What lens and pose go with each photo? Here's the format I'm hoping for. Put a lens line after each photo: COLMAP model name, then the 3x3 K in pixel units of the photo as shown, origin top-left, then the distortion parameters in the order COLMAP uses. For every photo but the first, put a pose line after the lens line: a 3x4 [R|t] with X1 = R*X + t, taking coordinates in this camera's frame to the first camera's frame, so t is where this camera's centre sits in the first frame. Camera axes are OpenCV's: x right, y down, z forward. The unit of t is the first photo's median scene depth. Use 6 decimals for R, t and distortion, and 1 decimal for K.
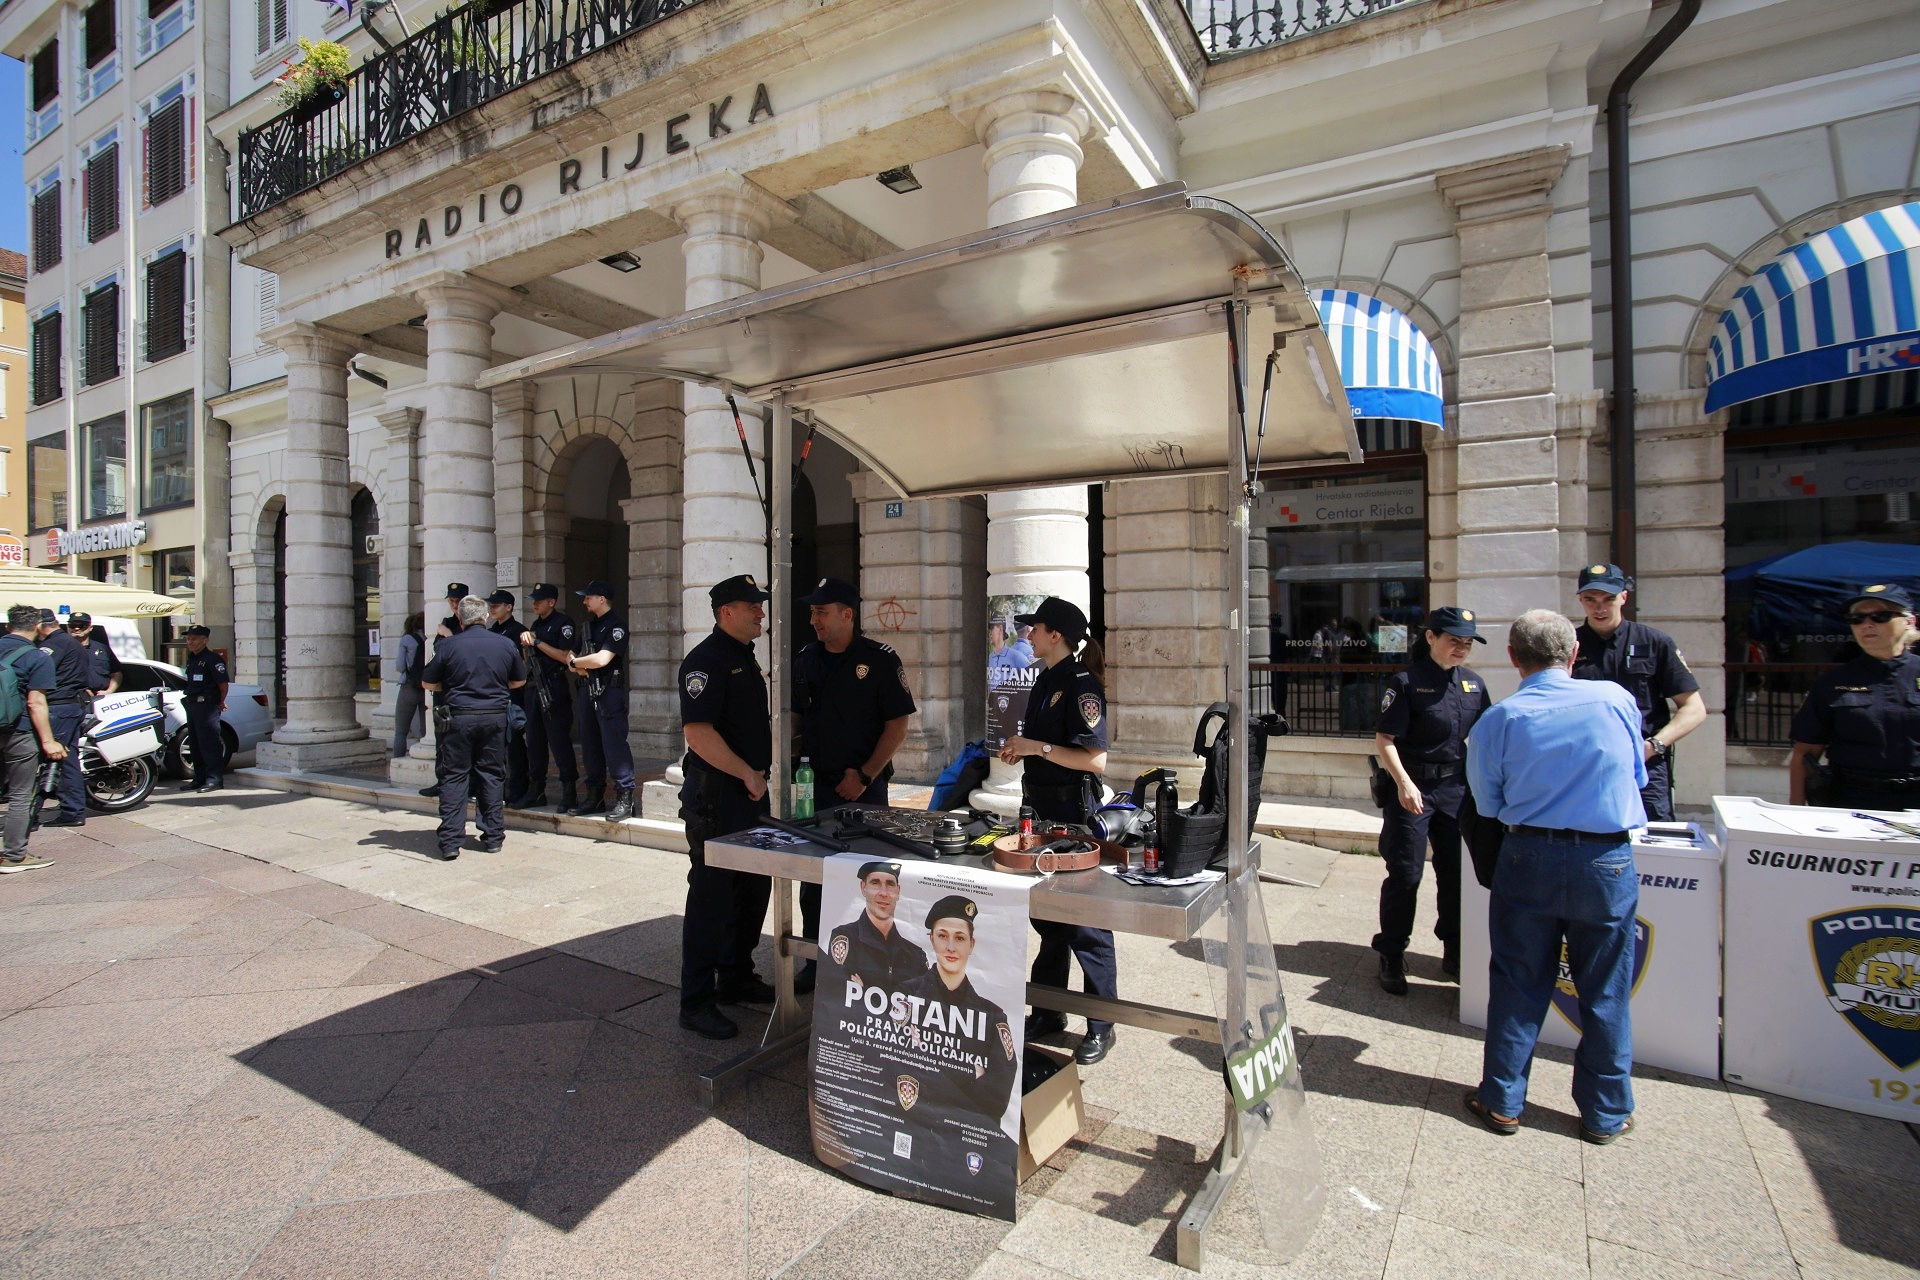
lens RADIAL K [[936.8, 0, 965.7], [0, 936.8, 634.8], [0, 0, 1]] dist [-0.050788, 0.023225]
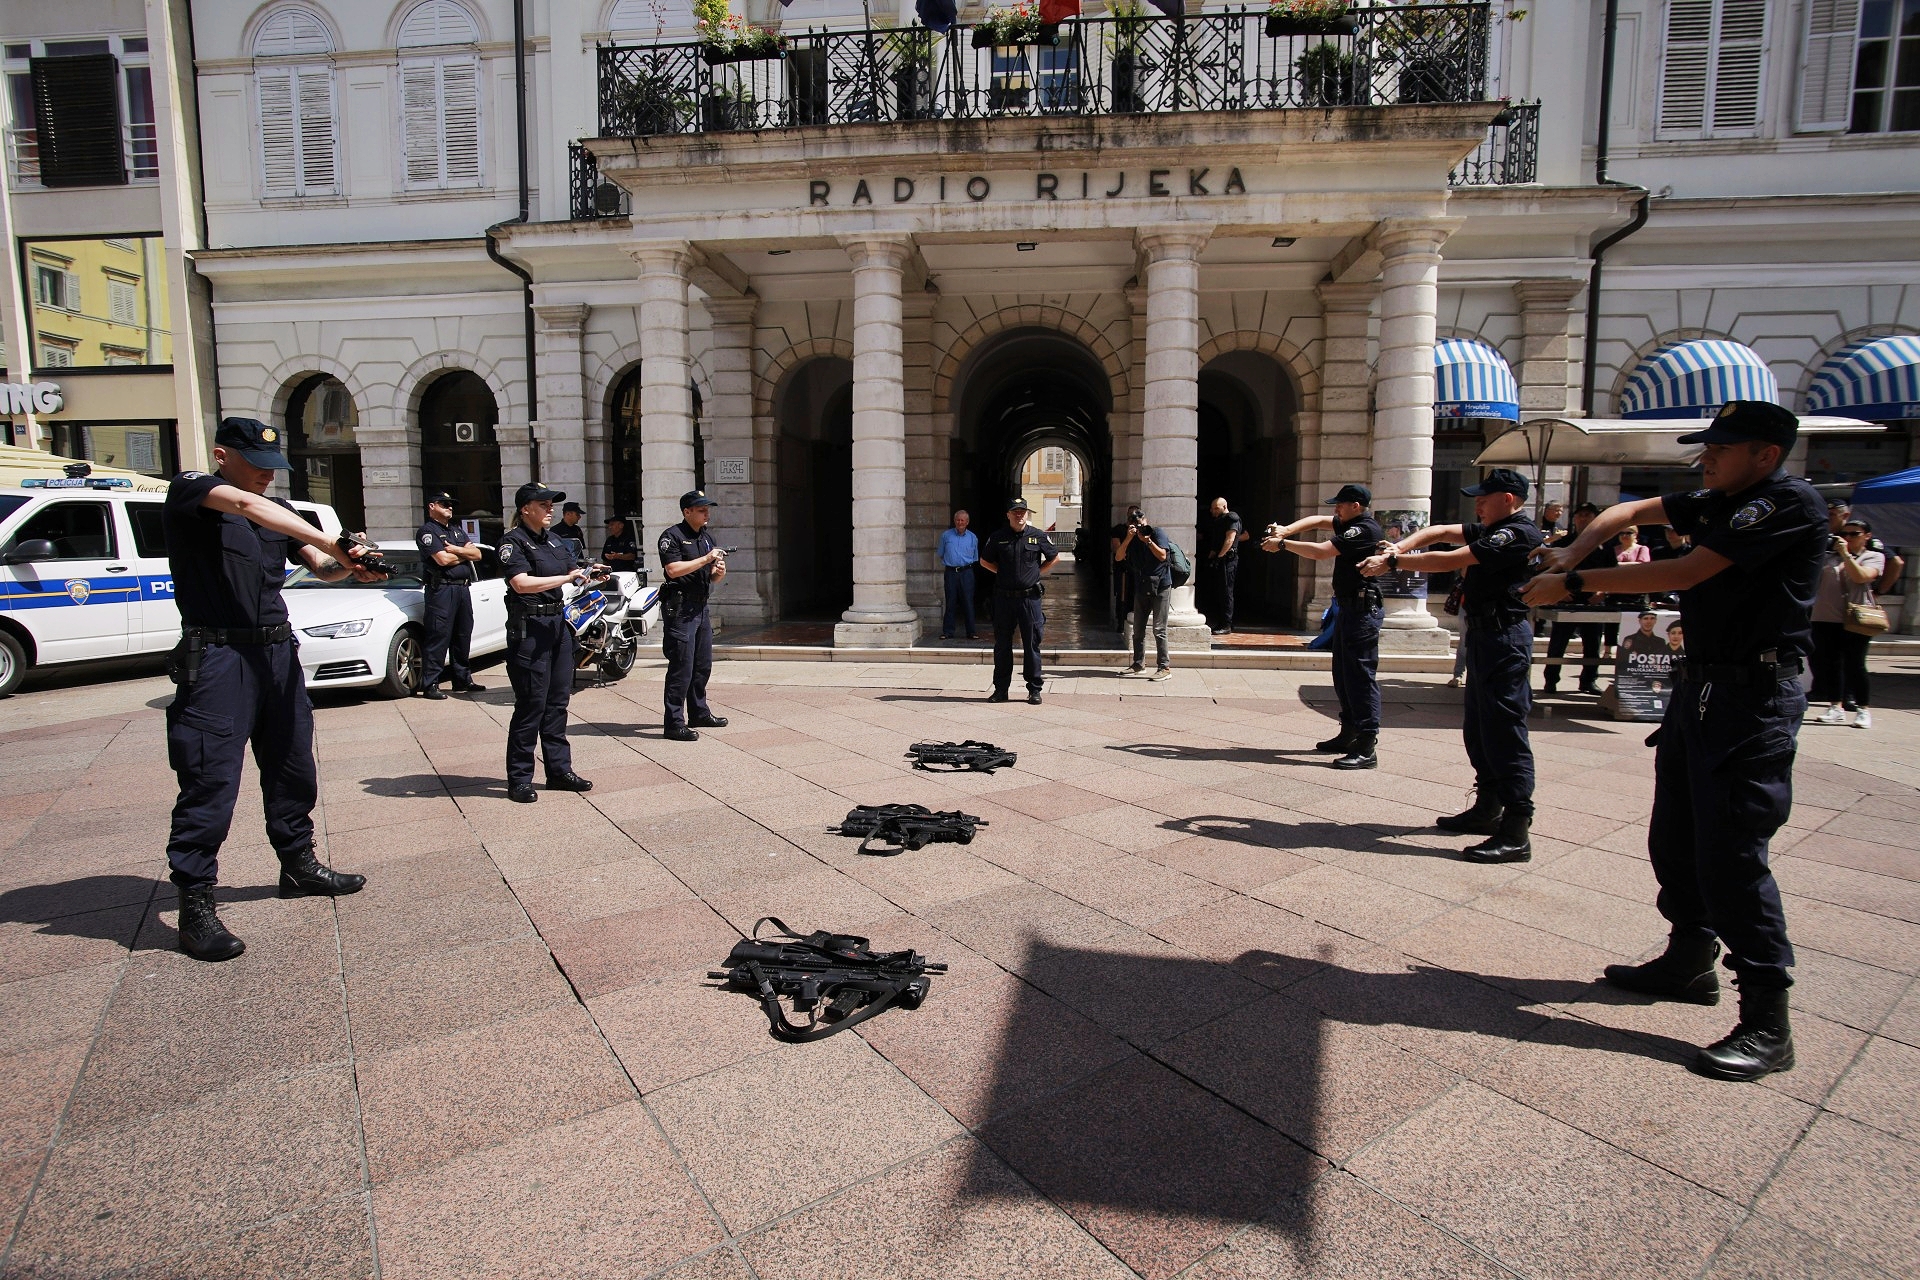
lens RADIAL K [[936.8, 0, 960.5], [0, 936.8, 639.6], [0, 0, 1]] dist [-0.050788, 0.023225]
pose [[0.919123, -0.030399, 0.392797, -1.110320], [-0.012178, 0.994350, 0.105451, 0.022552], [-0.393783, -0.101706, 0.913559, -0.264453]]
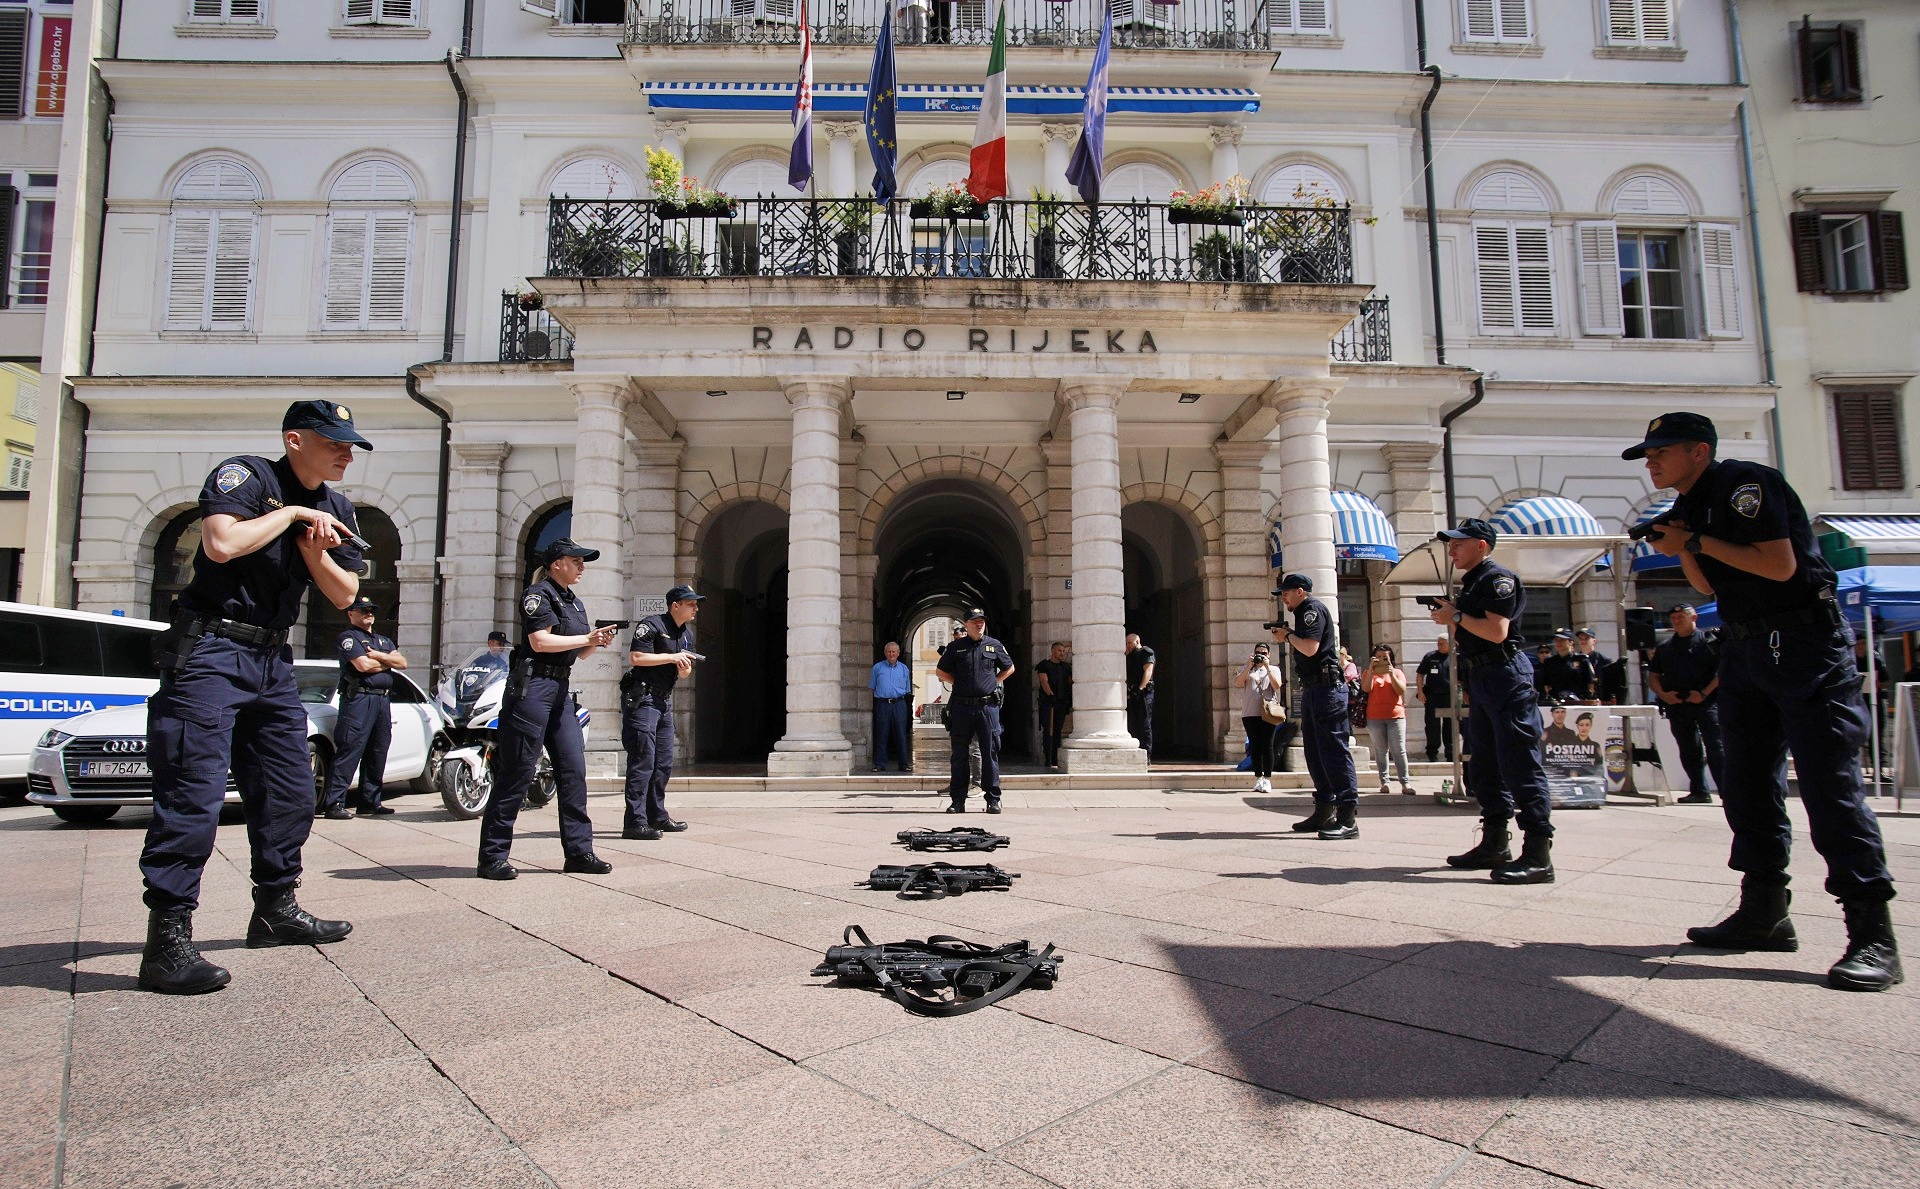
lens RADIAL K [[936.4, 0, 958.5], [0, 936.4, 643.1], [0, 0, 1]] dist [-0.051375, 0.023411]
pose [[0.859043, 0.048444, 0.509606, -1.196880], [-0.003920, 0.996105, -0.088084, 0.113070], [-0.511889, 0.073671, 0.855887, -0.218025]]
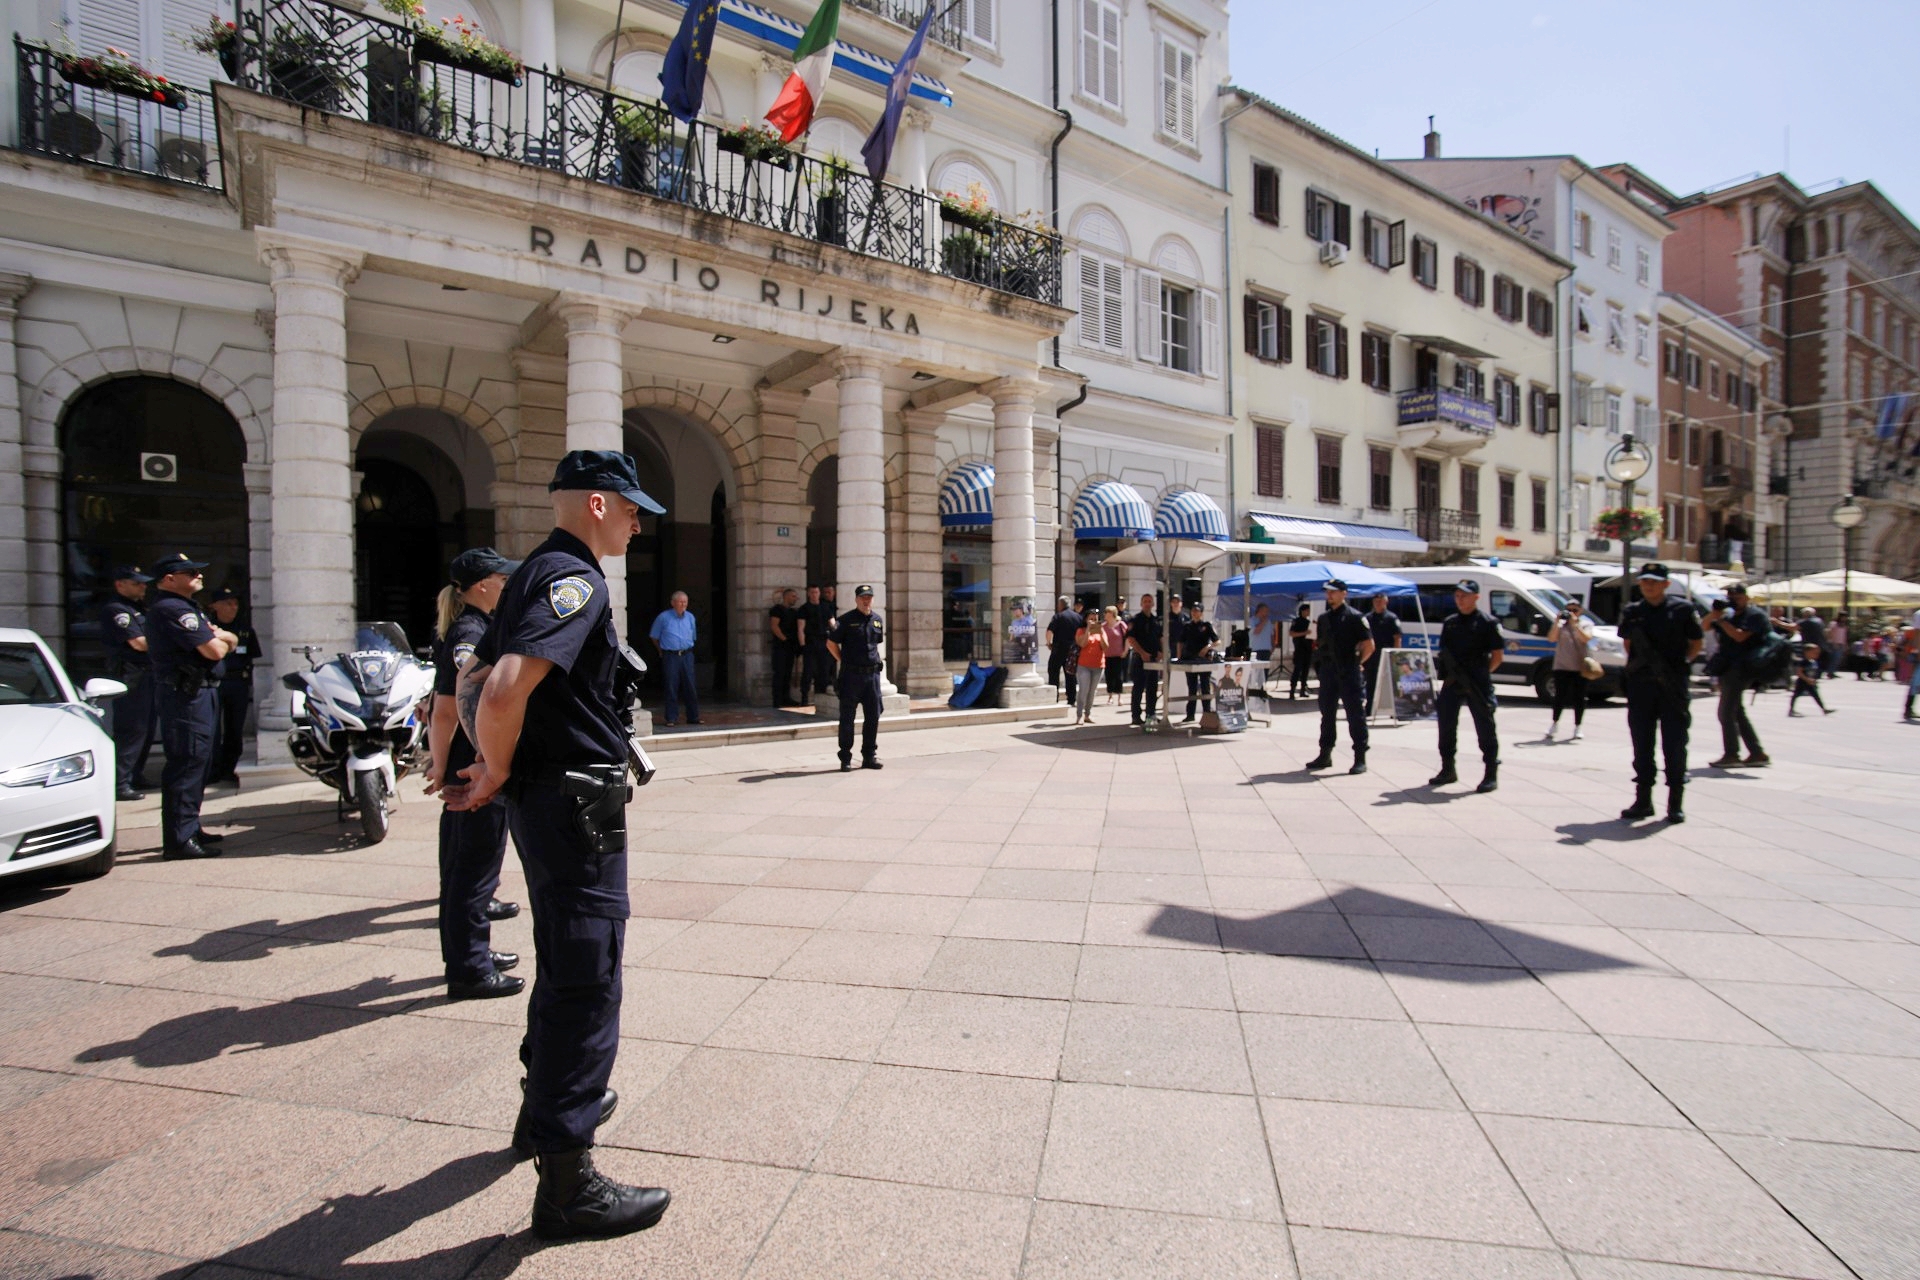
lens RADIAL K [[936.8, 0, 956.2], [0, 936.8, 640.1], [0, 0, 1]] dist [-0.050788, 0.023225]
pose [[0.402225, -0.012291, 0.915458, -1.672102], [-0.003748, 0.999879, 0.015071, 0.027134], [-0.915533, -0.009494, 0.402131, 0.137763]]
